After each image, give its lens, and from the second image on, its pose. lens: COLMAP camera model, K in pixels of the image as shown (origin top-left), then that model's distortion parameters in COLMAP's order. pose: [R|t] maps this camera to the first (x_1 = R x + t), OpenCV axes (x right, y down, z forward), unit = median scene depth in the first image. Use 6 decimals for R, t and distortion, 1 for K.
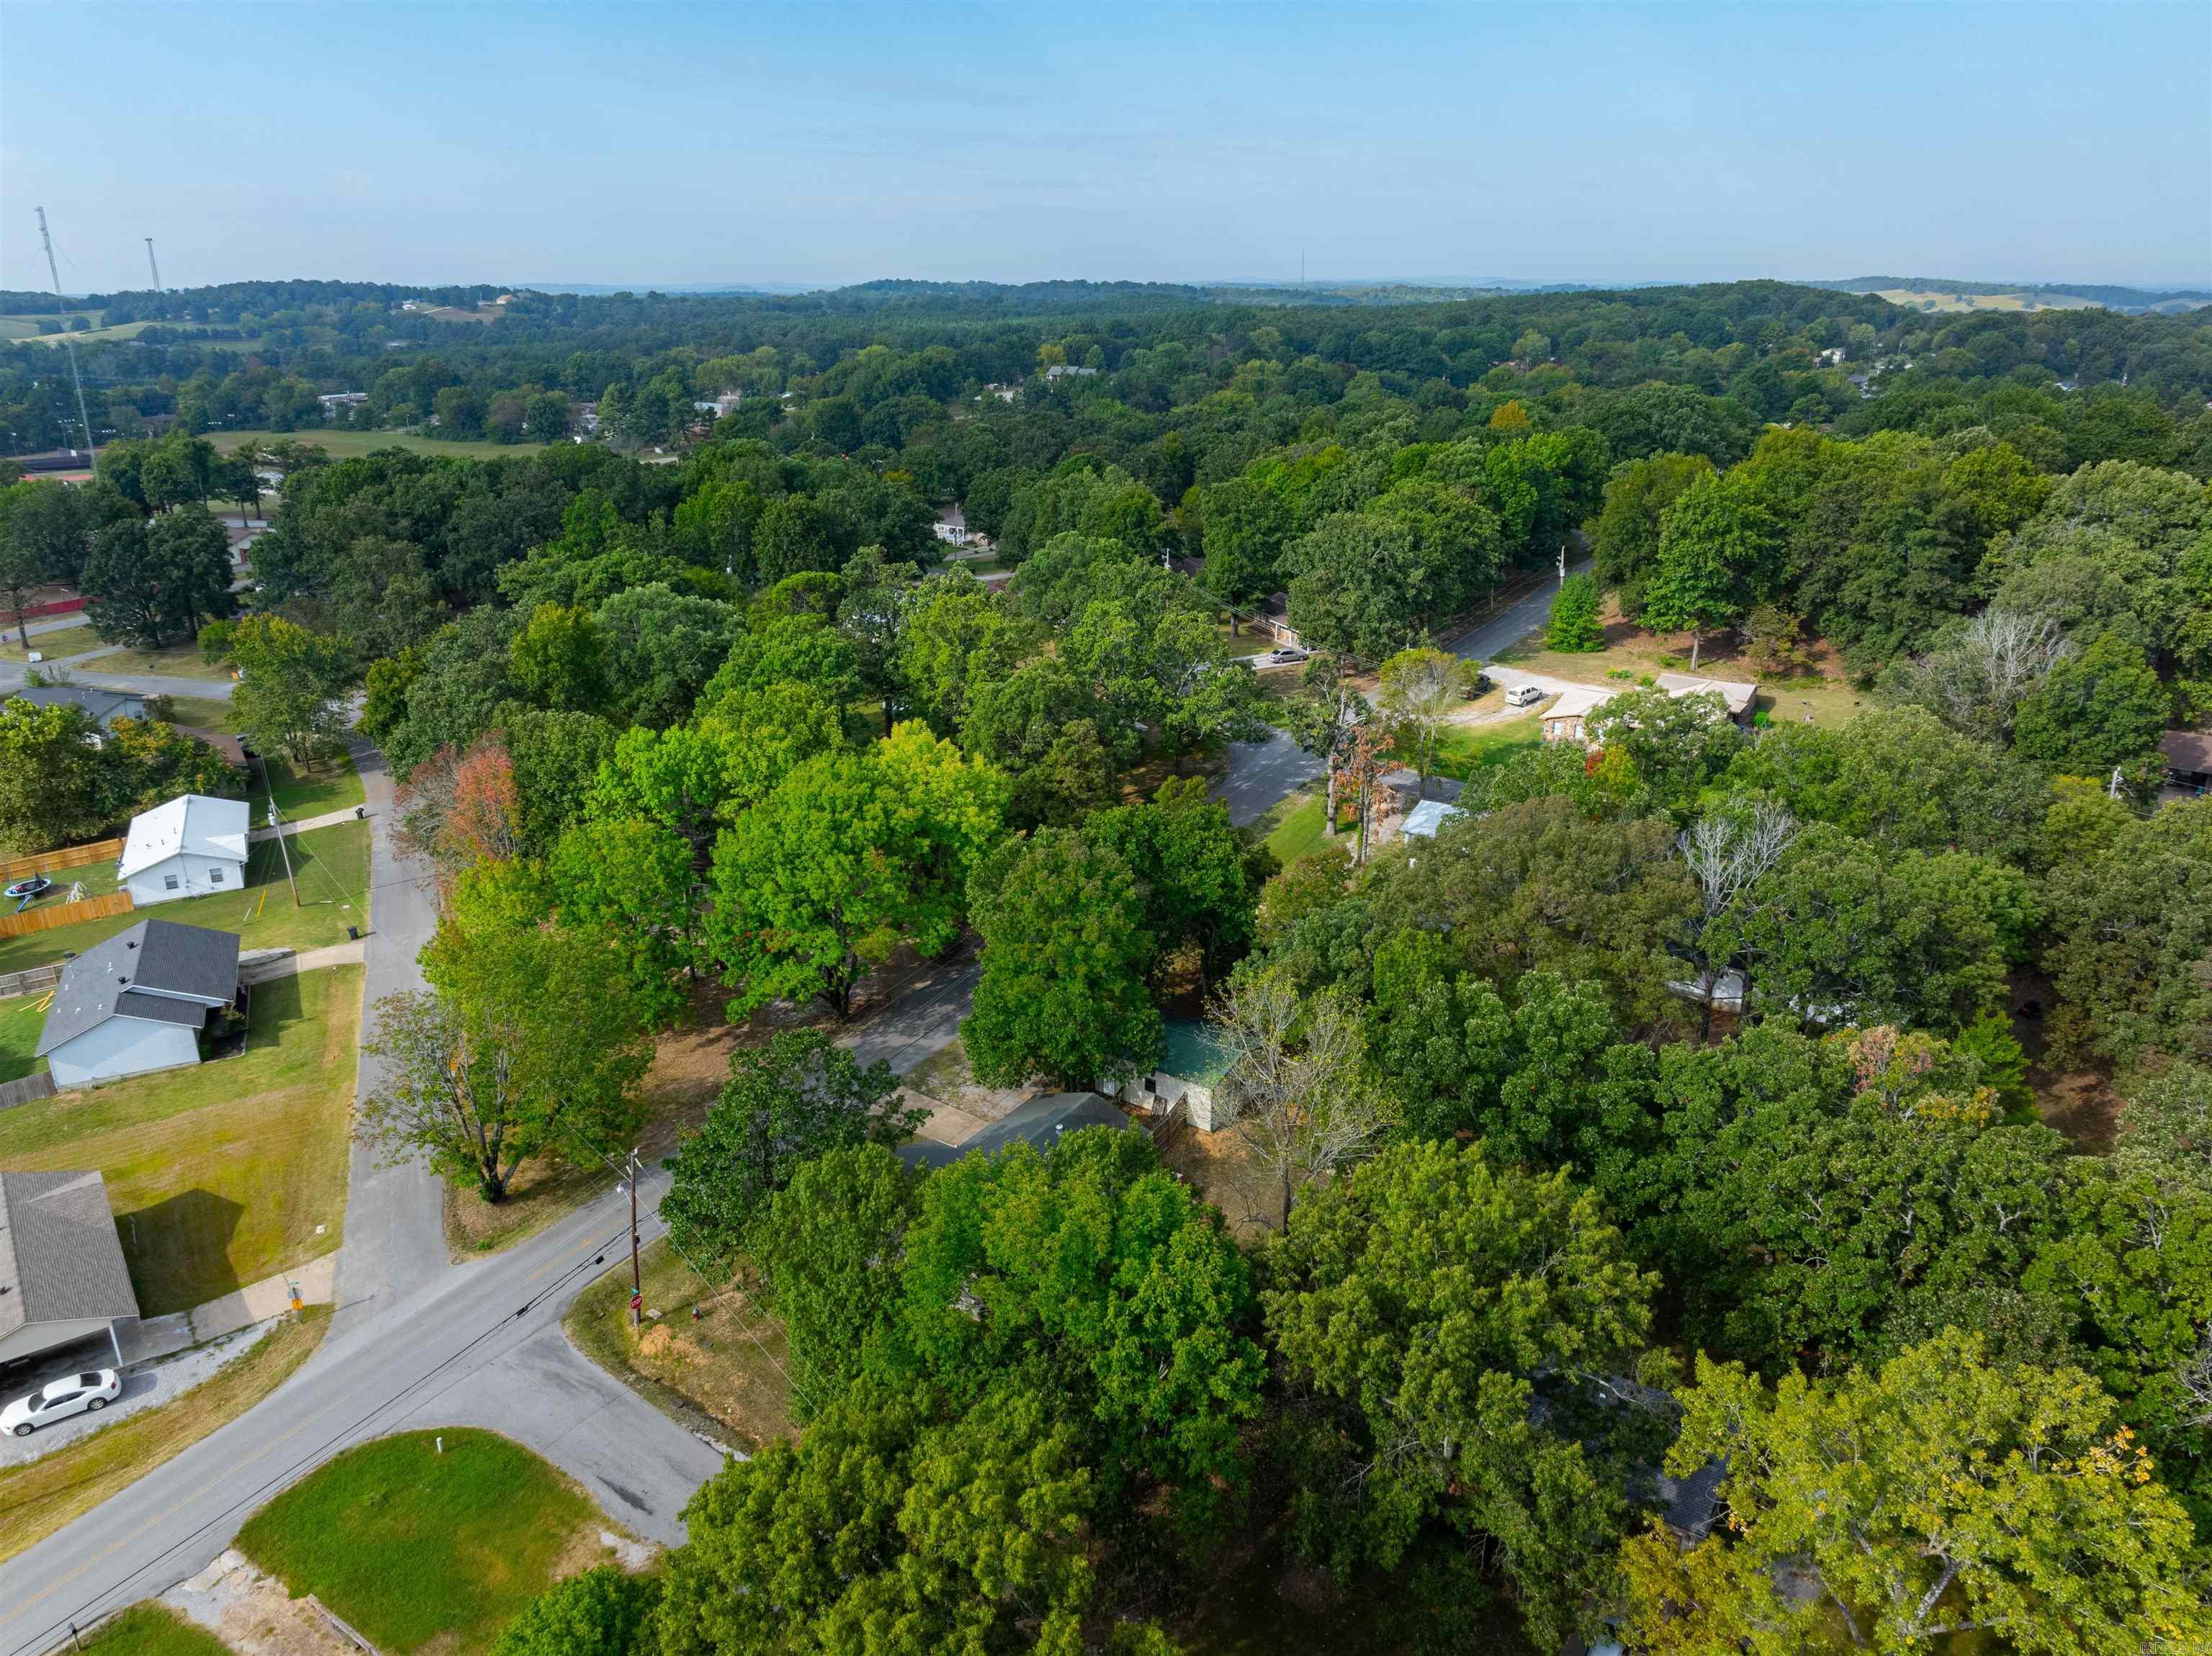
lens RADIAL K [[1557.3, 0, 1115.8], [0, 1557.3, 849.1], [0, 0, 1]] dist [-0.048790, 0.017306]
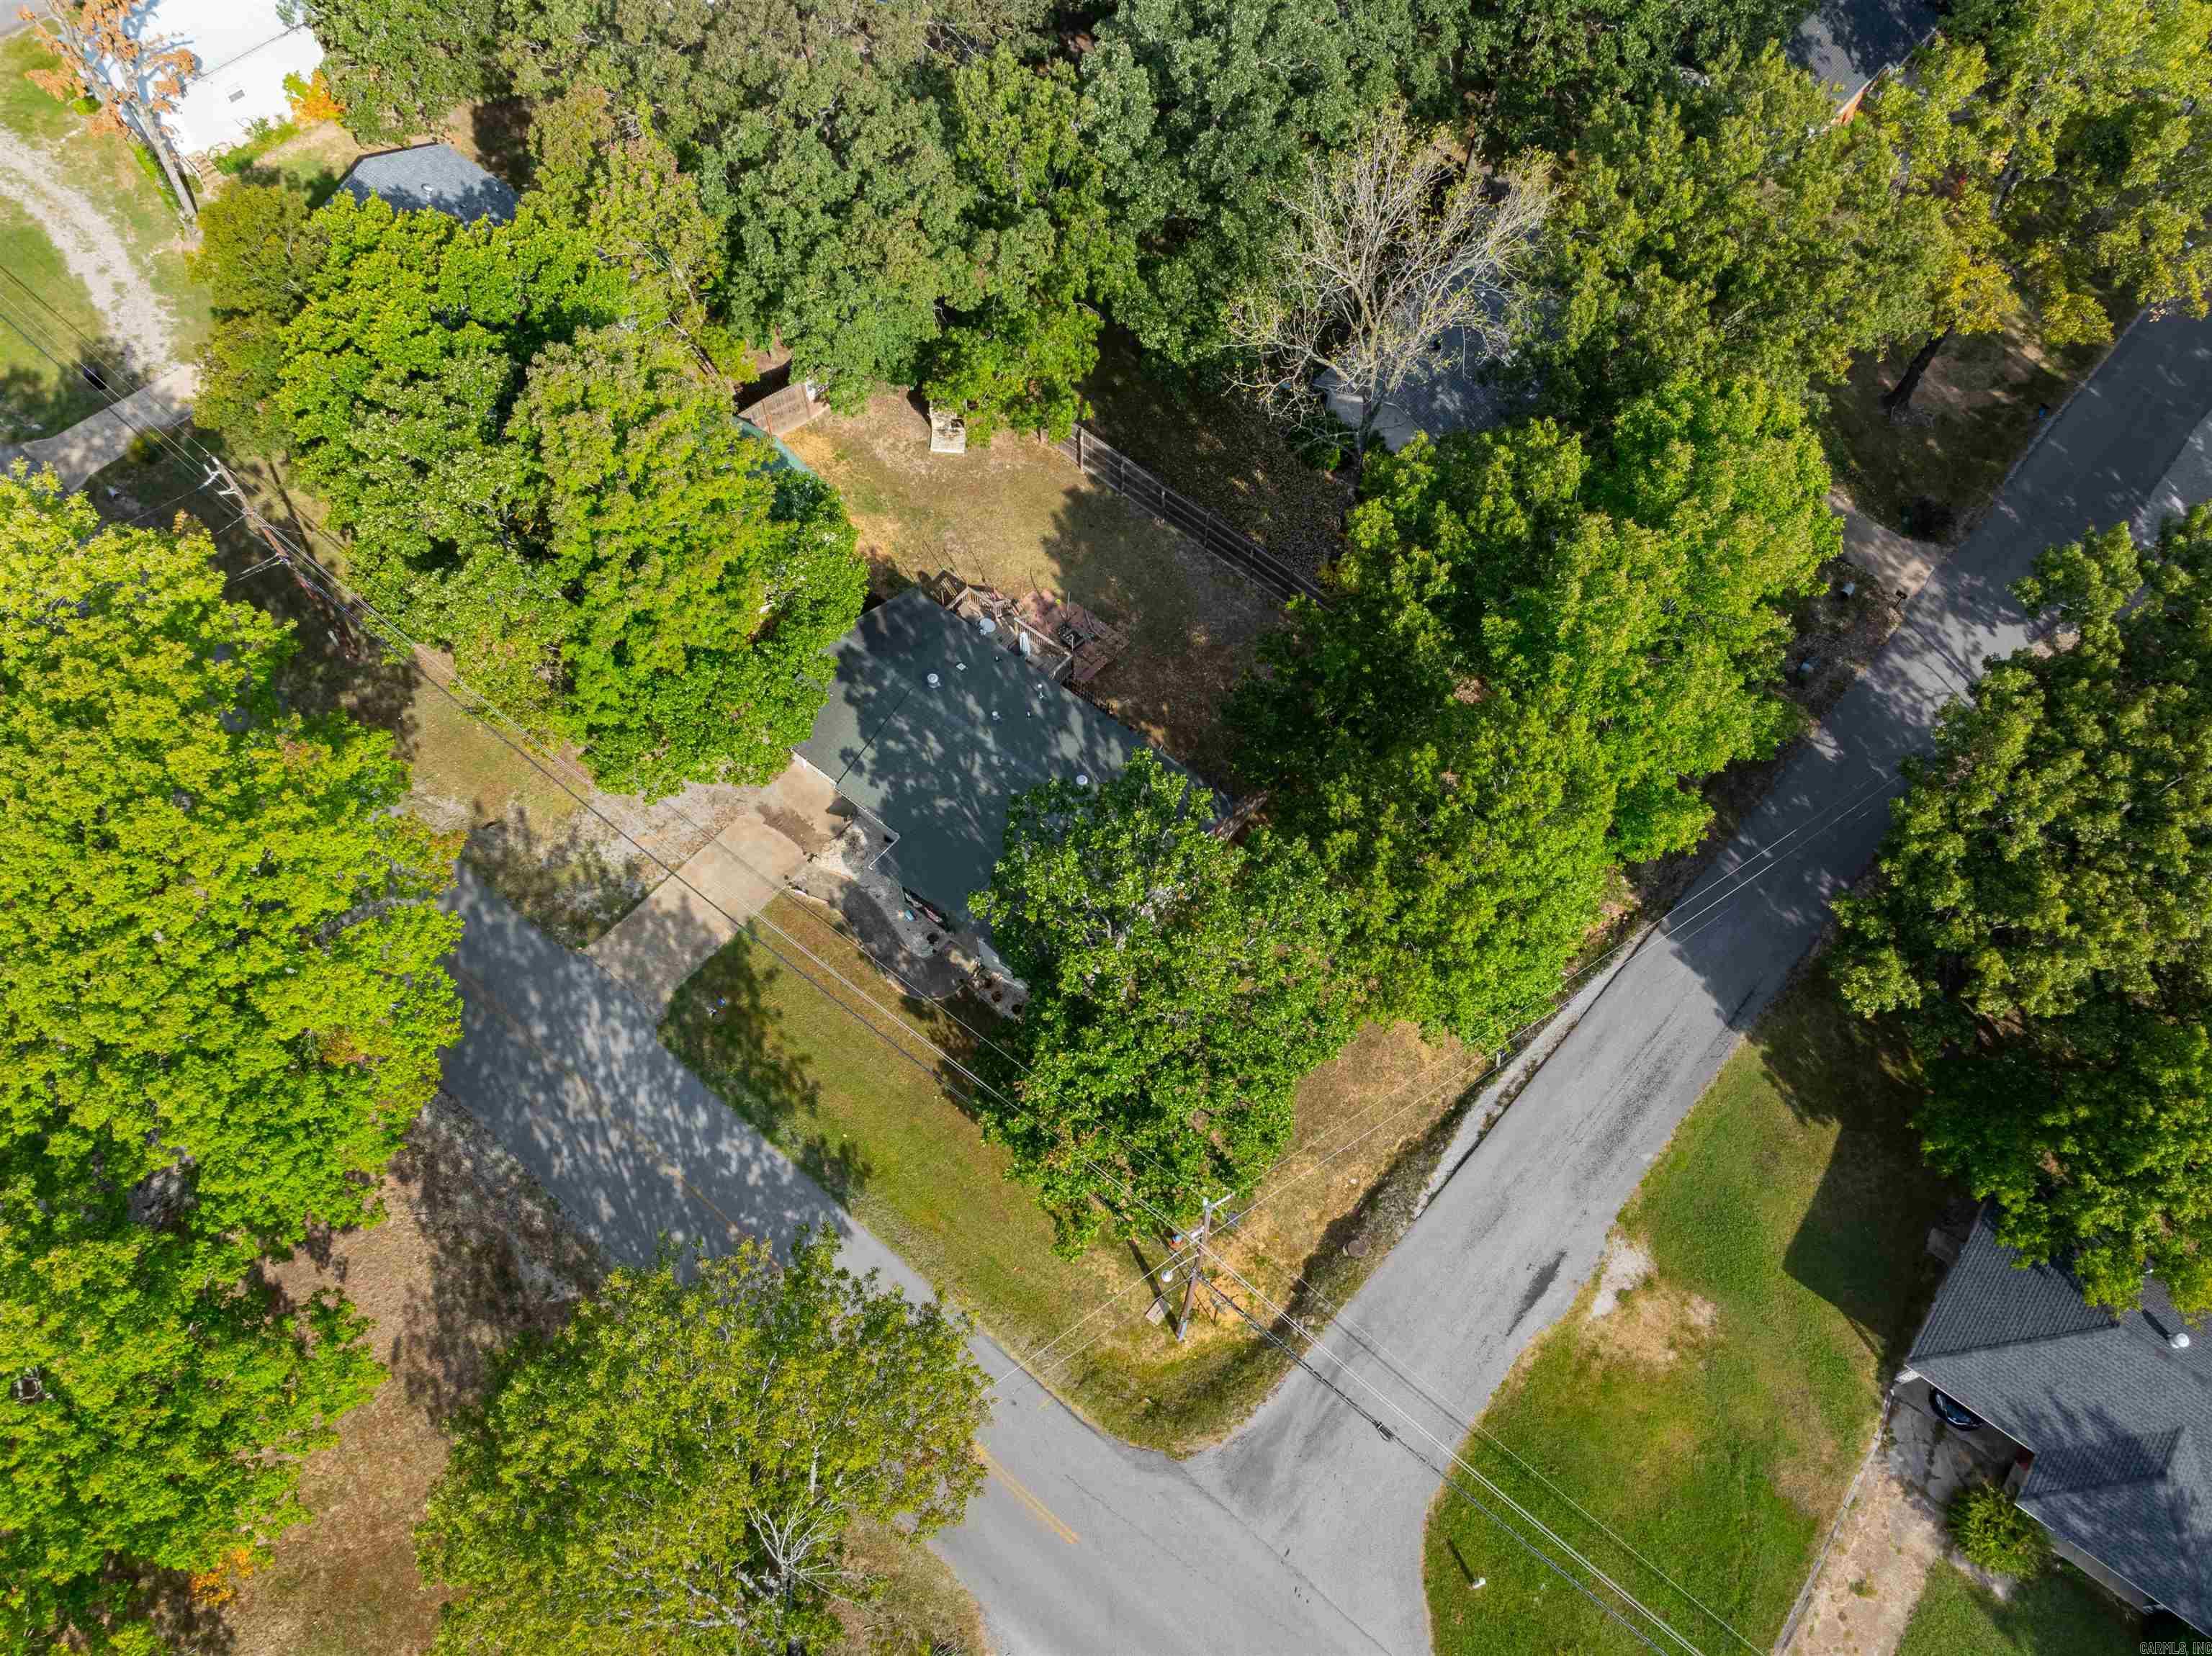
lens RADIAL K [[1557.3, 0, 1121.1], [0, 1557.3, 811.1], [0, 0, 1]] dist [-0.048790, 0.017306]
pose [[0.090786, -0.845758, 0.525787, -0.315219], [0.346009, 0.521864, 0.779702, -0.203704], [-0.933829, 0.111141, 0.340018, 0.540210]]
